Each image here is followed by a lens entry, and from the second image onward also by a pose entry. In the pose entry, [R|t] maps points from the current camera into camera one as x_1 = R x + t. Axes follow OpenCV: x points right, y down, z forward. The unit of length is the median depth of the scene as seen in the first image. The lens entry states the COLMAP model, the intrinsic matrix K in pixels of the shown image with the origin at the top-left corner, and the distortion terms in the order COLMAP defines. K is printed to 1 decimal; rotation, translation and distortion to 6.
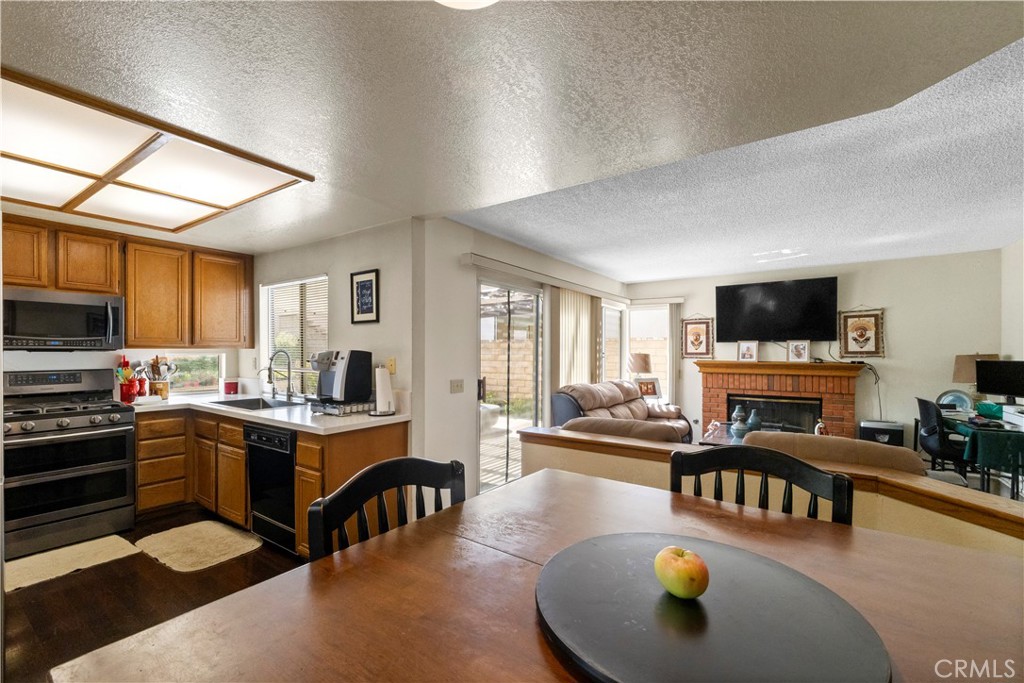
lens RADIAL K [[444.6, 0, 527.4], [0, 444.6, 347.3], [0, 0, 1]] dist [0.000983, -0.000683]
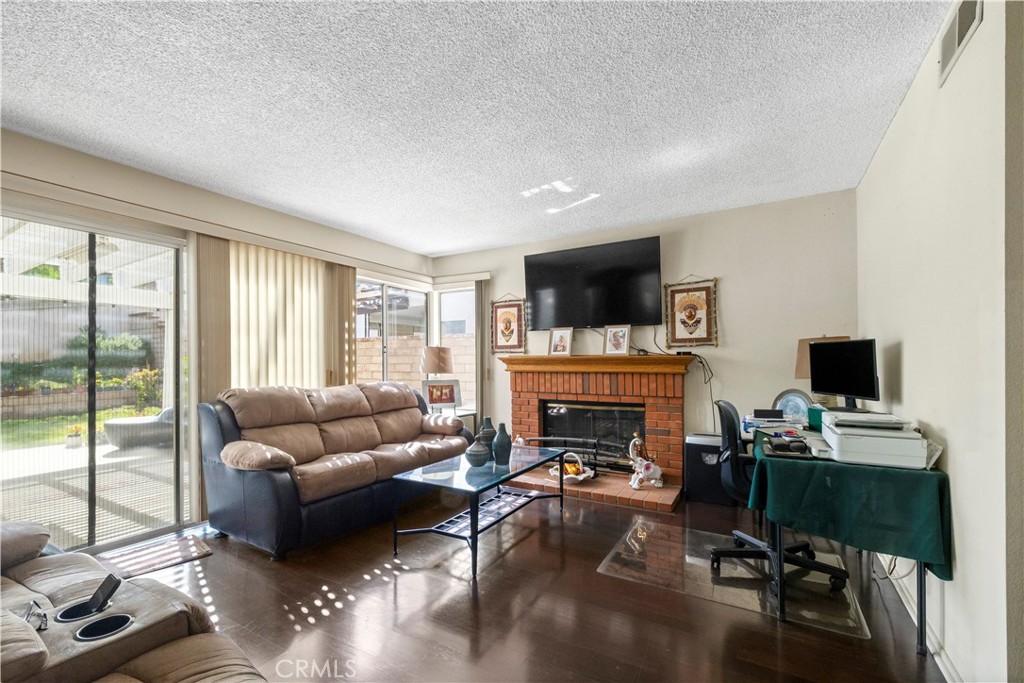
lens RADIAL K [[444.6, 0, 527.4], [0, 444.6, 347.3], [0, 0, 1]] dist [0.000983, -0.000683]
pose [[0.997478, -0.003968, 0.070870, 0.412387], [0.005442, 0.999773, -0.020611, 0.035357], [-0.070772, 0.020945, 0.997273, 0.281472]]
